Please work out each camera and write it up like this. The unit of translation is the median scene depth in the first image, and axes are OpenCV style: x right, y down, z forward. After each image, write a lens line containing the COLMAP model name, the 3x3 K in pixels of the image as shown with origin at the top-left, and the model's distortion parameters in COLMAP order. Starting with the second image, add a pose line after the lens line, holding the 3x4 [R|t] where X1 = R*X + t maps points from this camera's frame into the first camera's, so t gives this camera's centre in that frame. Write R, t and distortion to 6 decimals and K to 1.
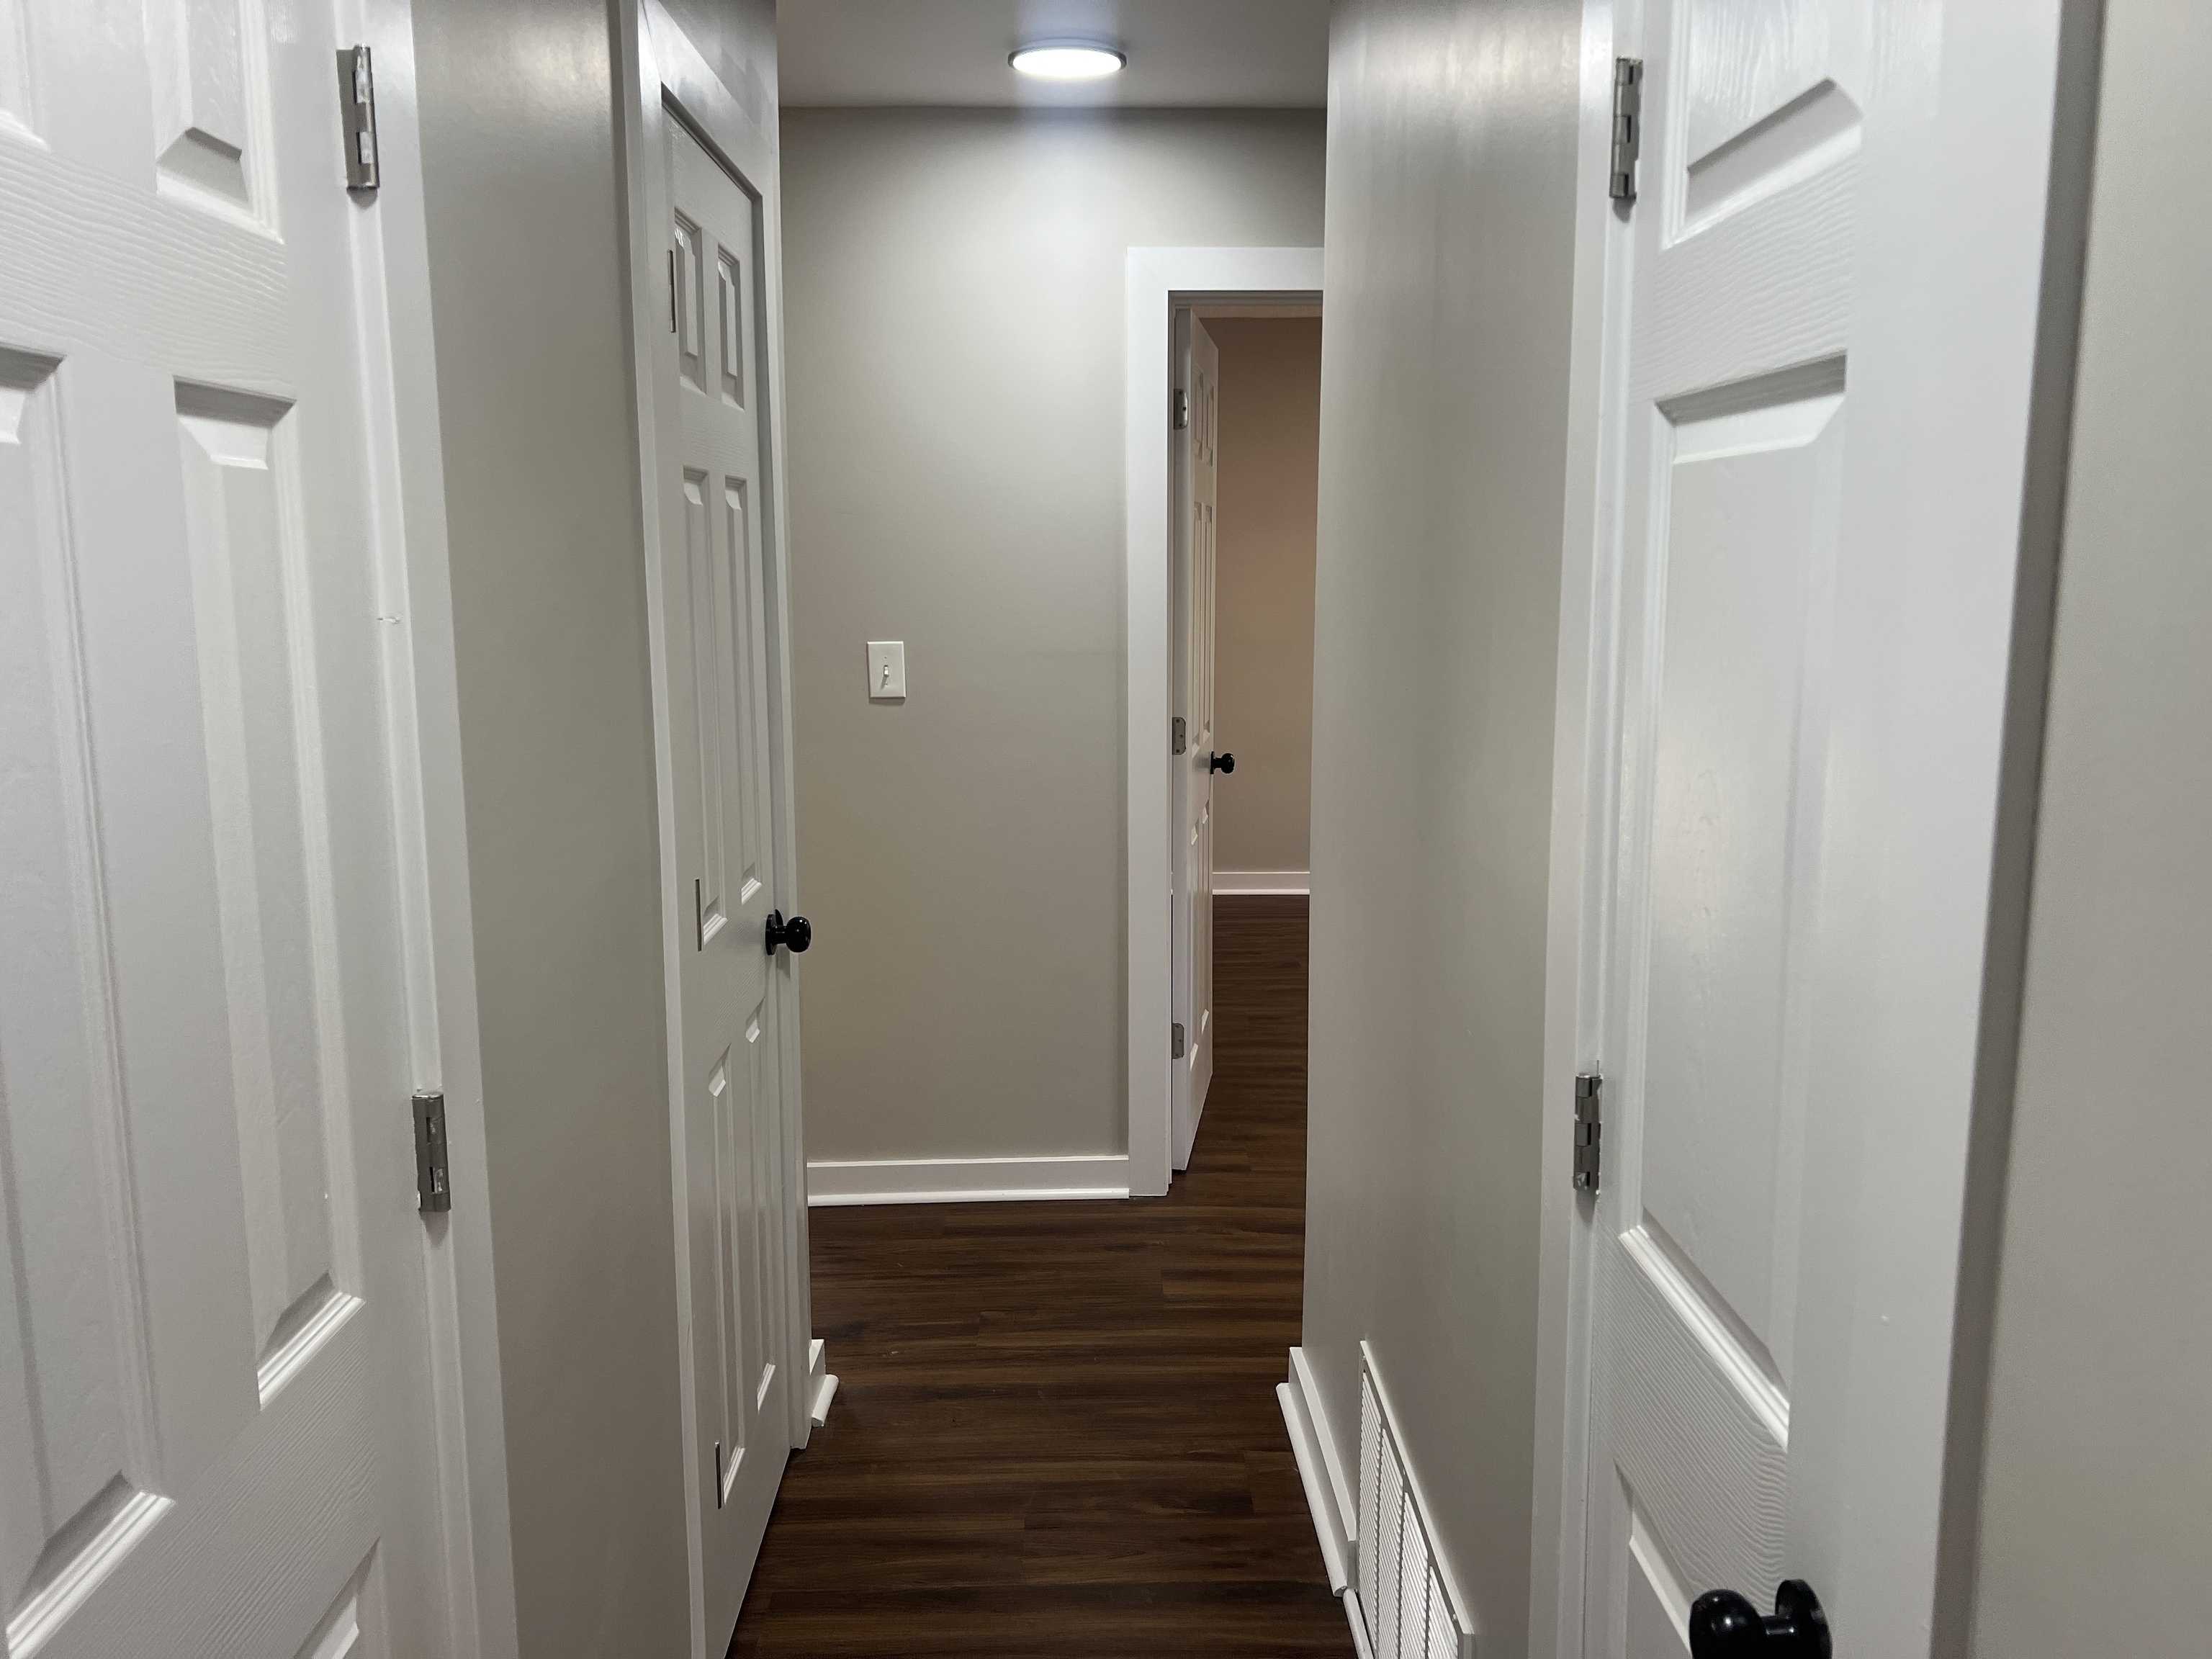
lens RADIAL K [[1648.8, 0, 1102.1], [0, 1648.8, 820.0], [0, 0, 1]] dist [0.061897, -0.076377]
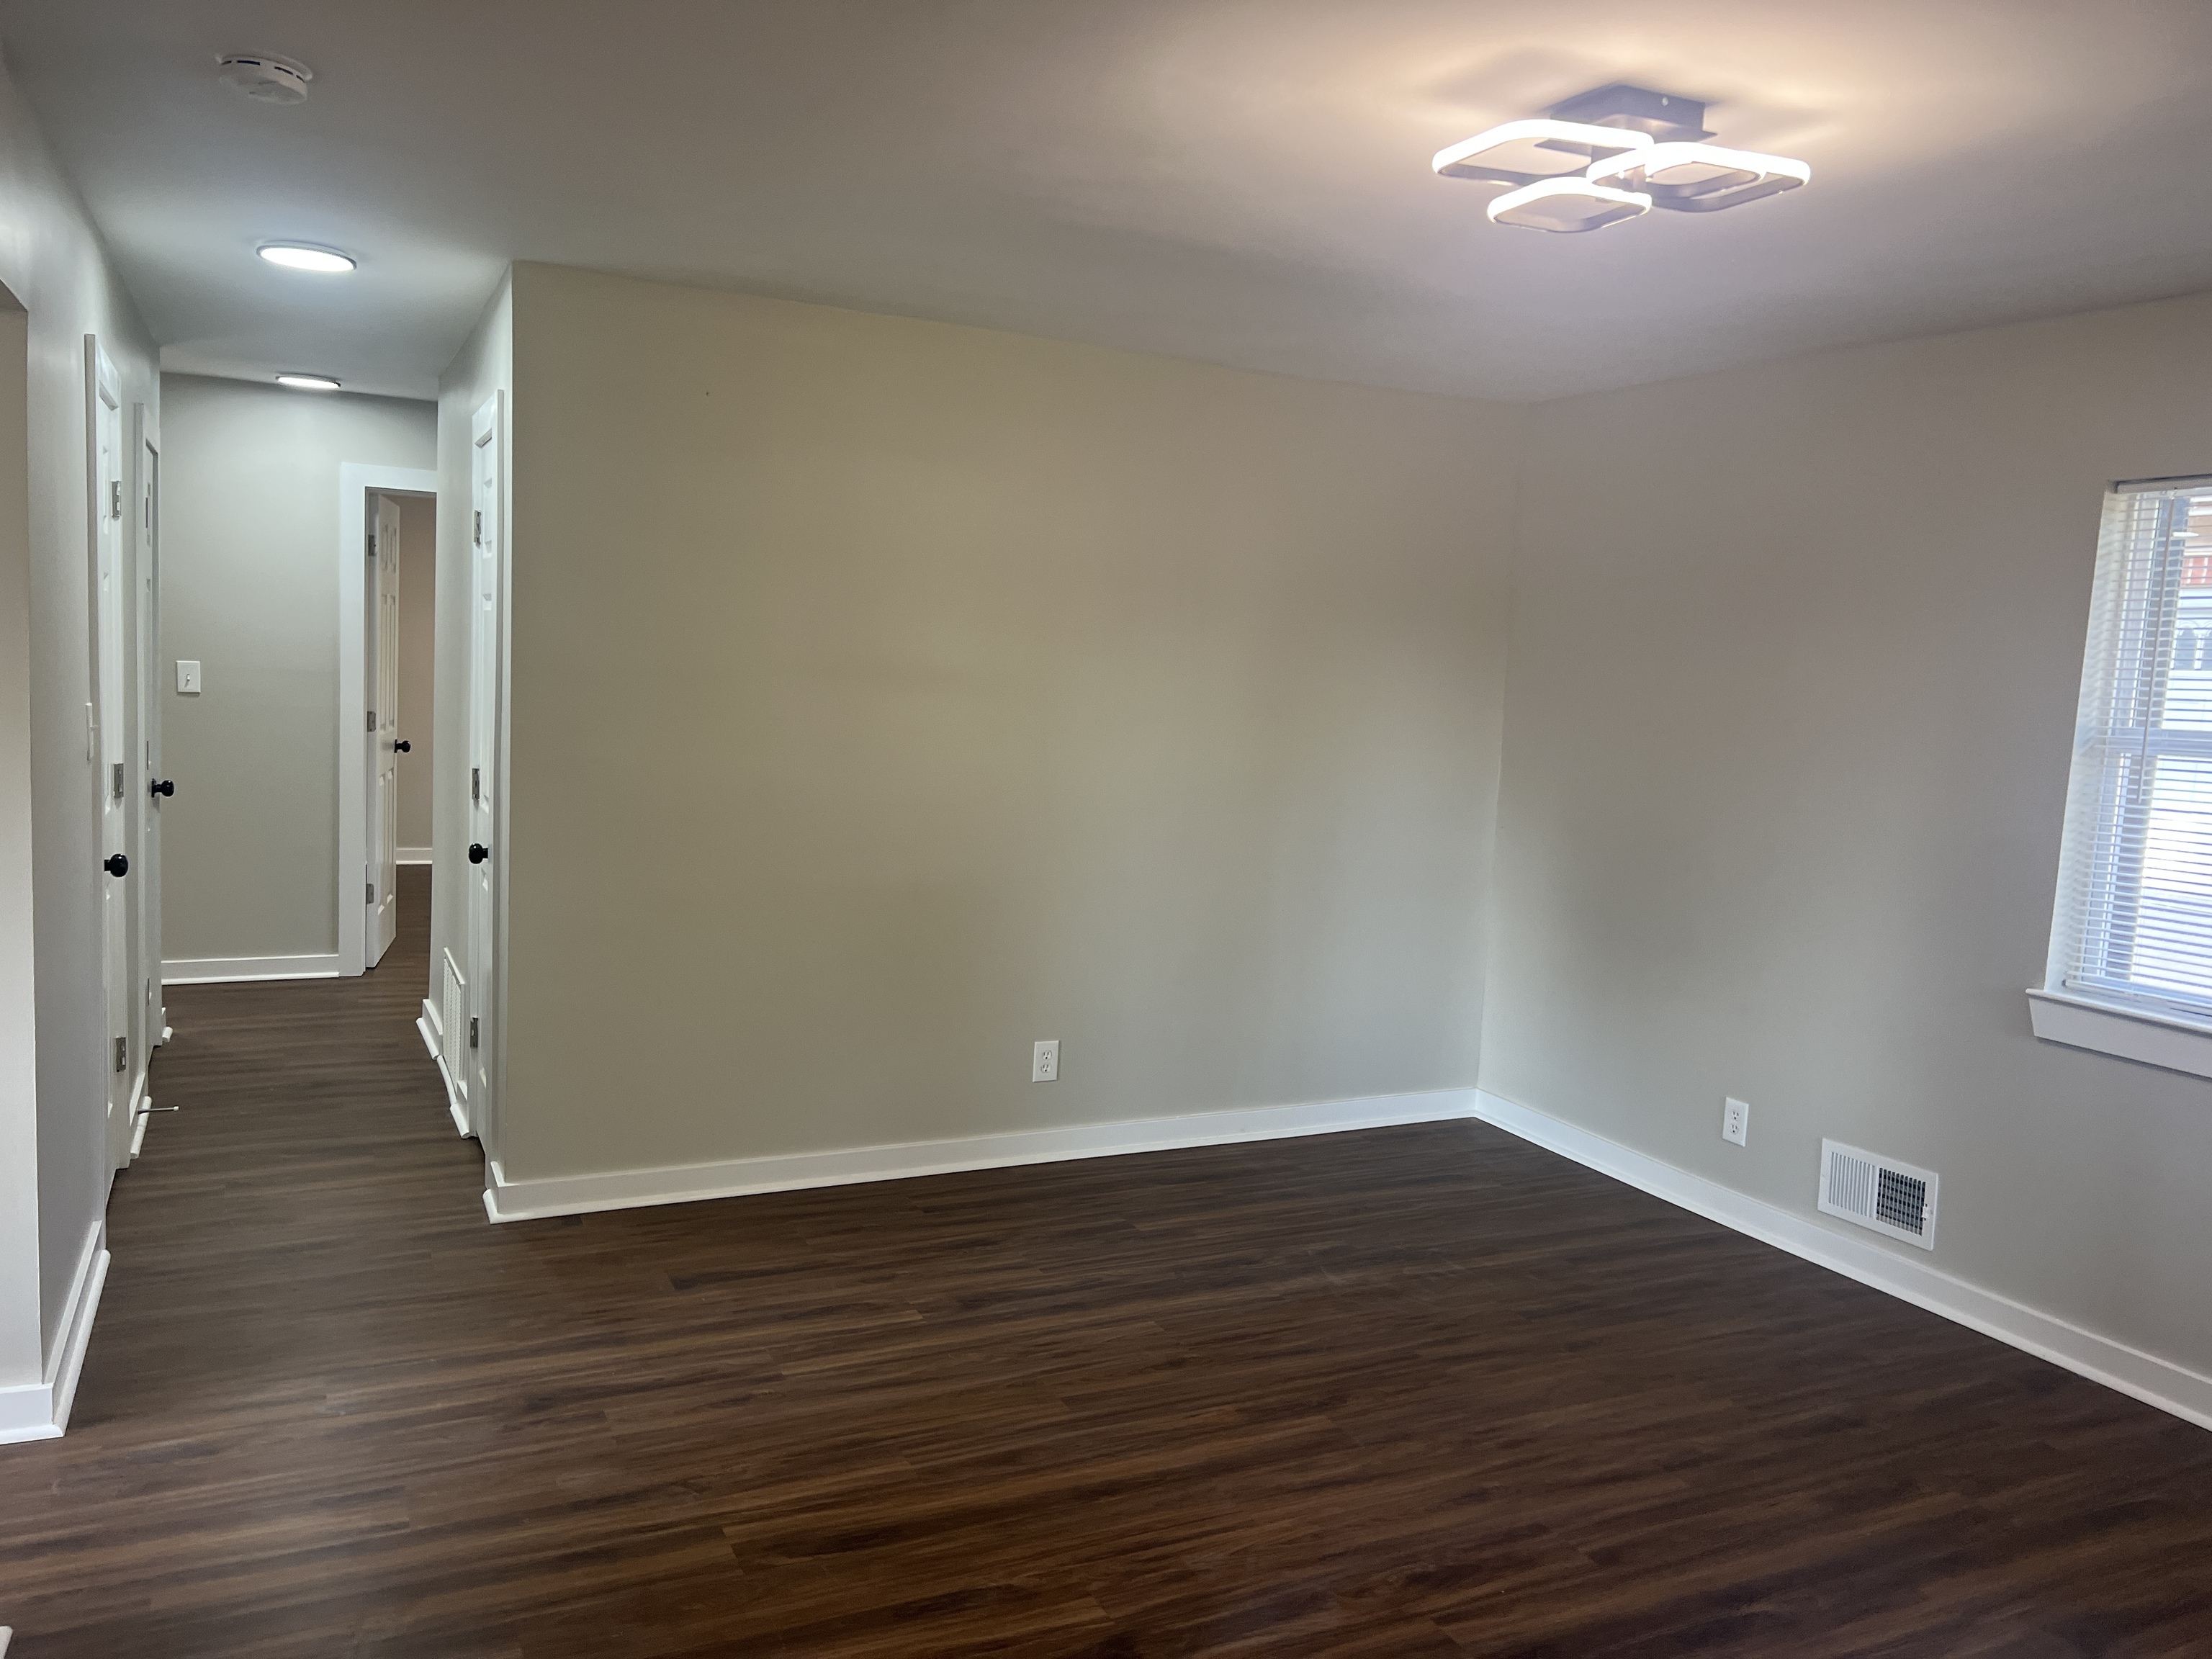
lens RADIAL K [[1648.8, 0, 1127.8], [0, 1648.8, 822.7], [0, 0, 1]] dist [0.061897, -0.076377]
pose [[0.897069, 0.008062, 0.441818, -0.015546], [0.014033, 0.998810, -0.046717, 0.160616], [-0.441668, 0.048109, 0.895888, -1.024974]]
